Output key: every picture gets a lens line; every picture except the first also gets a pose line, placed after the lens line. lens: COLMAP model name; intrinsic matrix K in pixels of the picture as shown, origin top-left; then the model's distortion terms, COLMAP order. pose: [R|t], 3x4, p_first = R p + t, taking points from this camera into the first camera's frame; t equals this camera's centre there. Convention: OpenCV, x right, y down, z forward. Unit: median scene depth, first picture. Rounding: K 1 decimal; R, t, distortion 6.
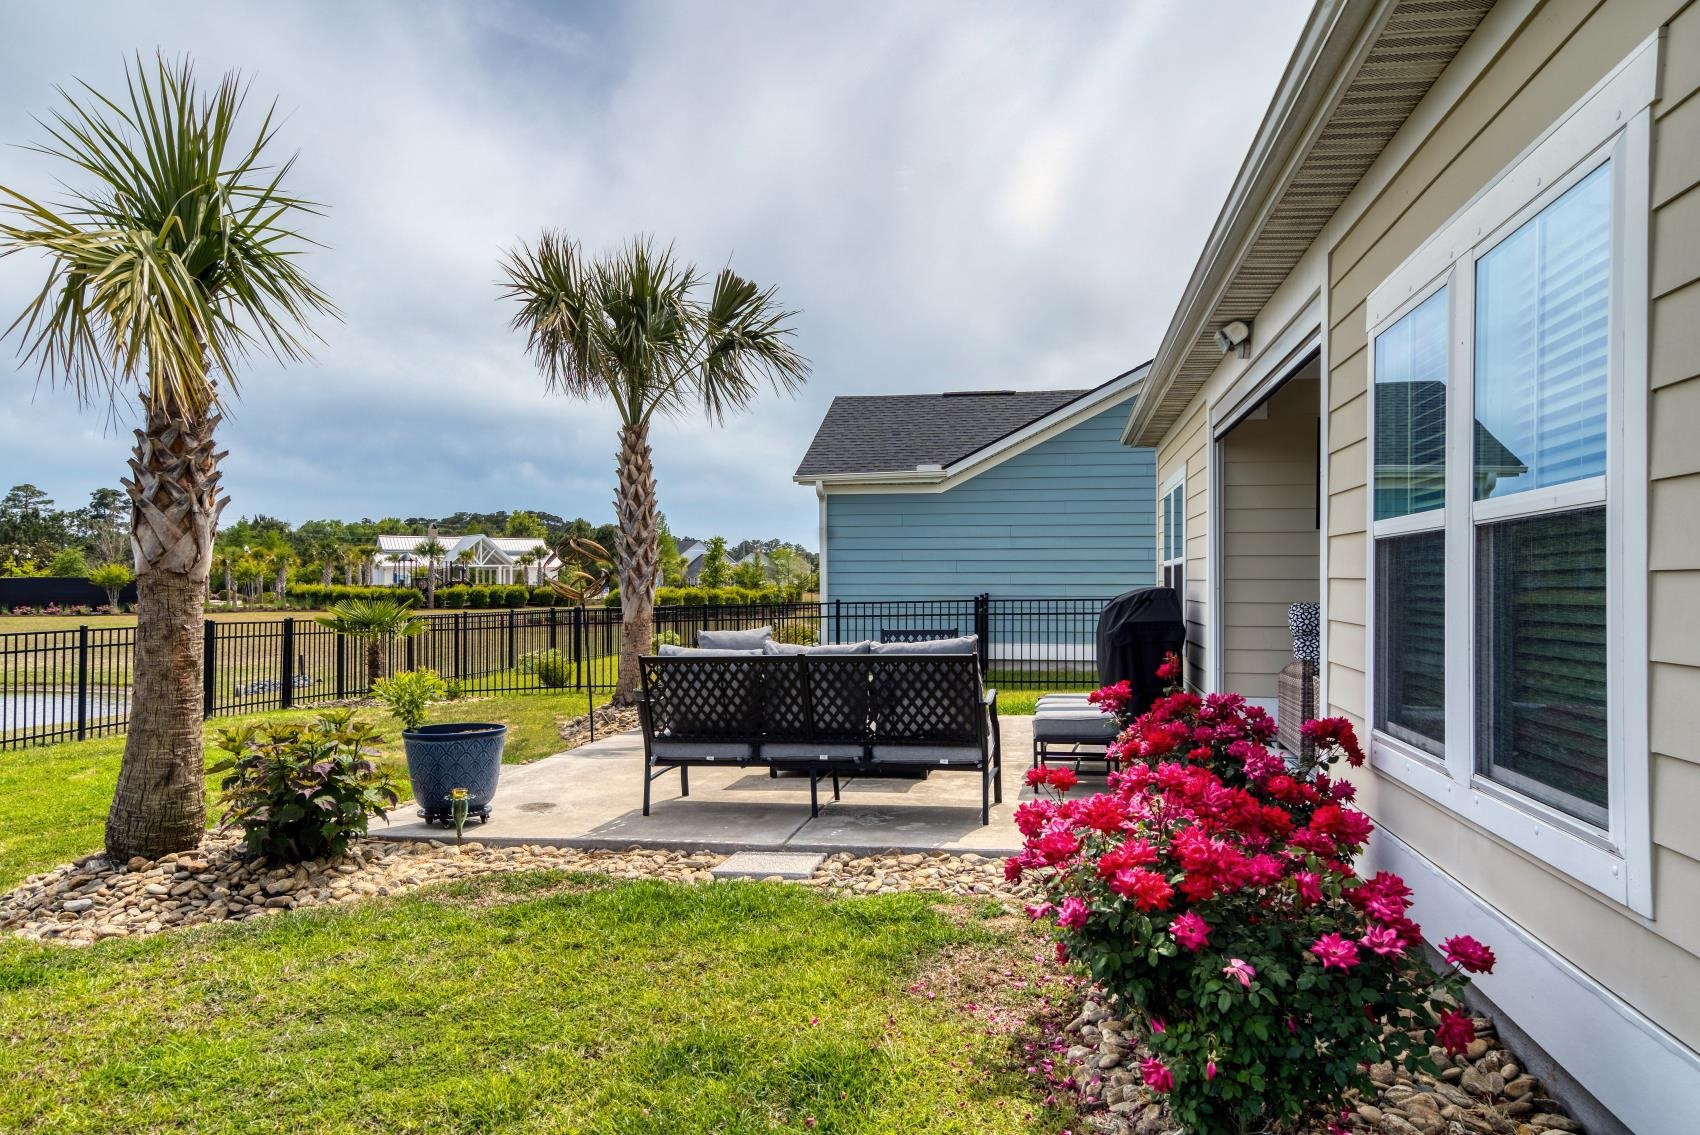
lens RADIAL K [[1215.4, 0, 849.6], [0, 1215.4, 545.6], [0, 0, 1]] dist [0.006729, 0.046224]
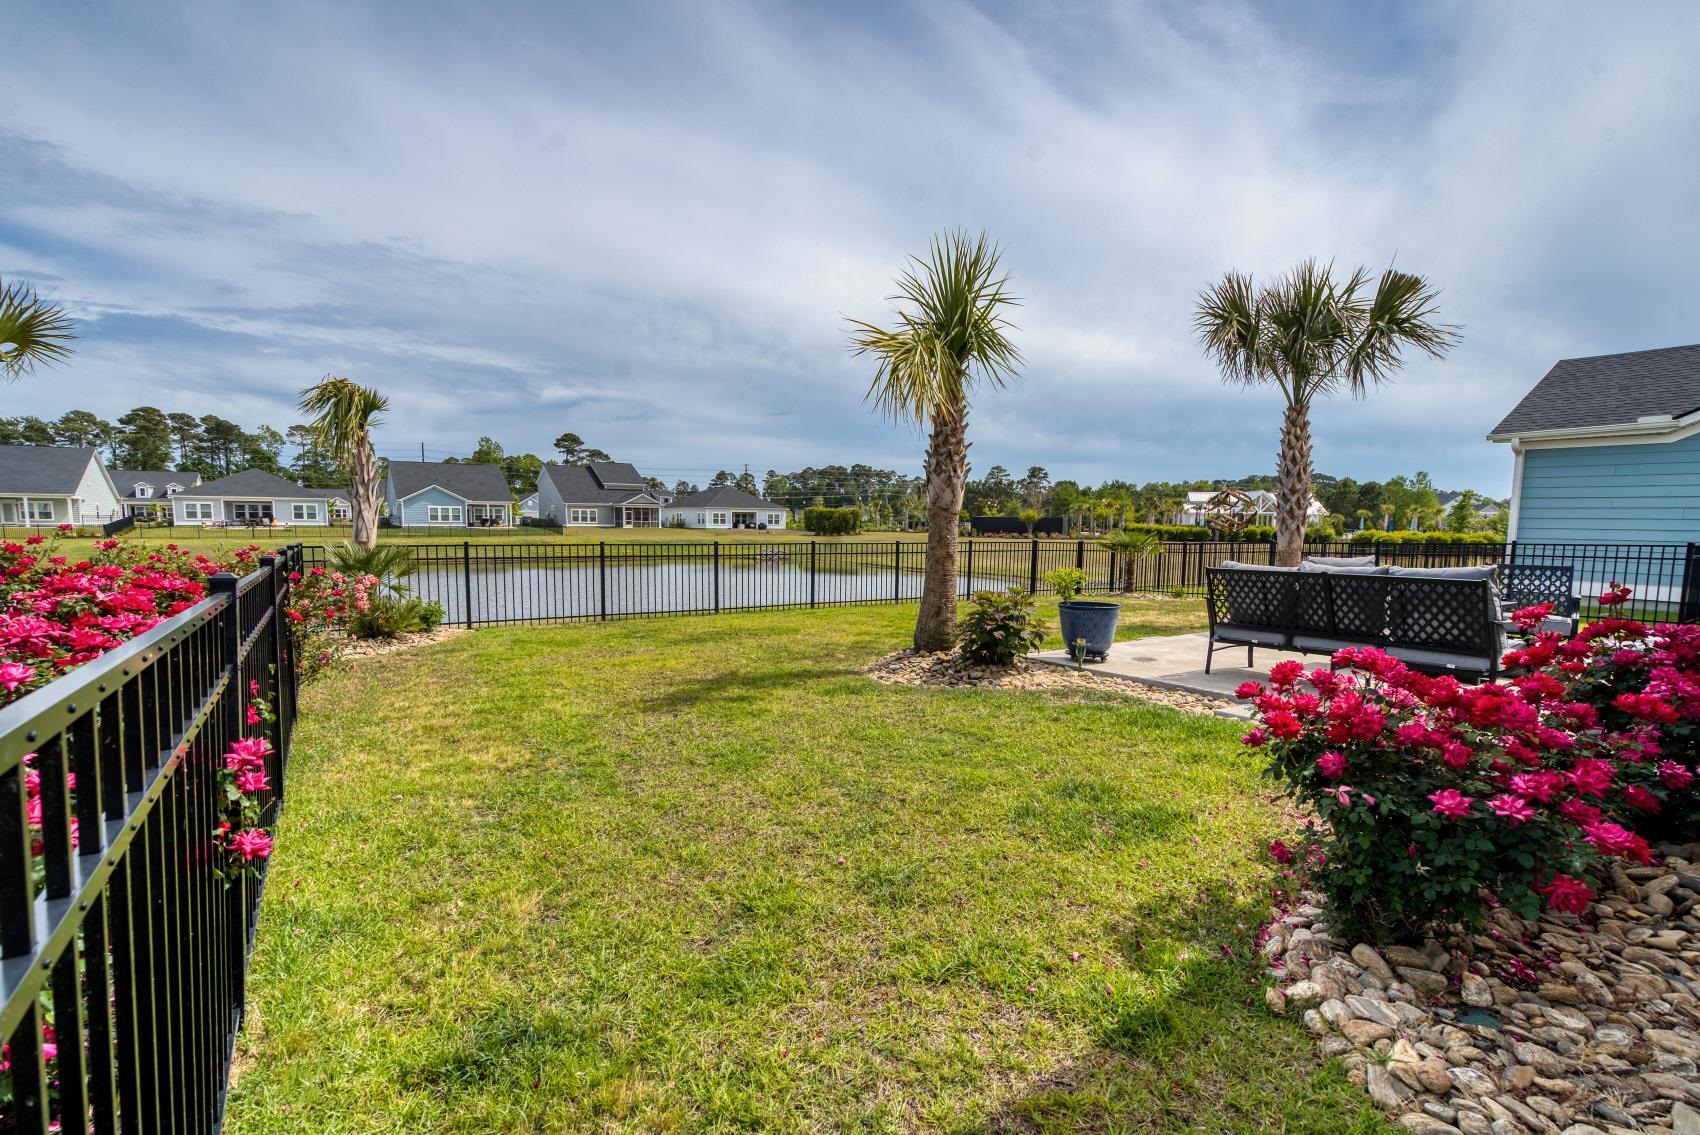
lens RADIAL K [[812.6, 0, 850.0], [0, 812.6, 567.5], [0, 0, 1]] dist [0.014851, 0.000343]
pose [[0.703452, 0.055908, -0.708541, 0.227333], [0.002978, 0.996661, 0.081599, 0.009050], [0.710737, -0.059511, 0.700936, -0.004553]]
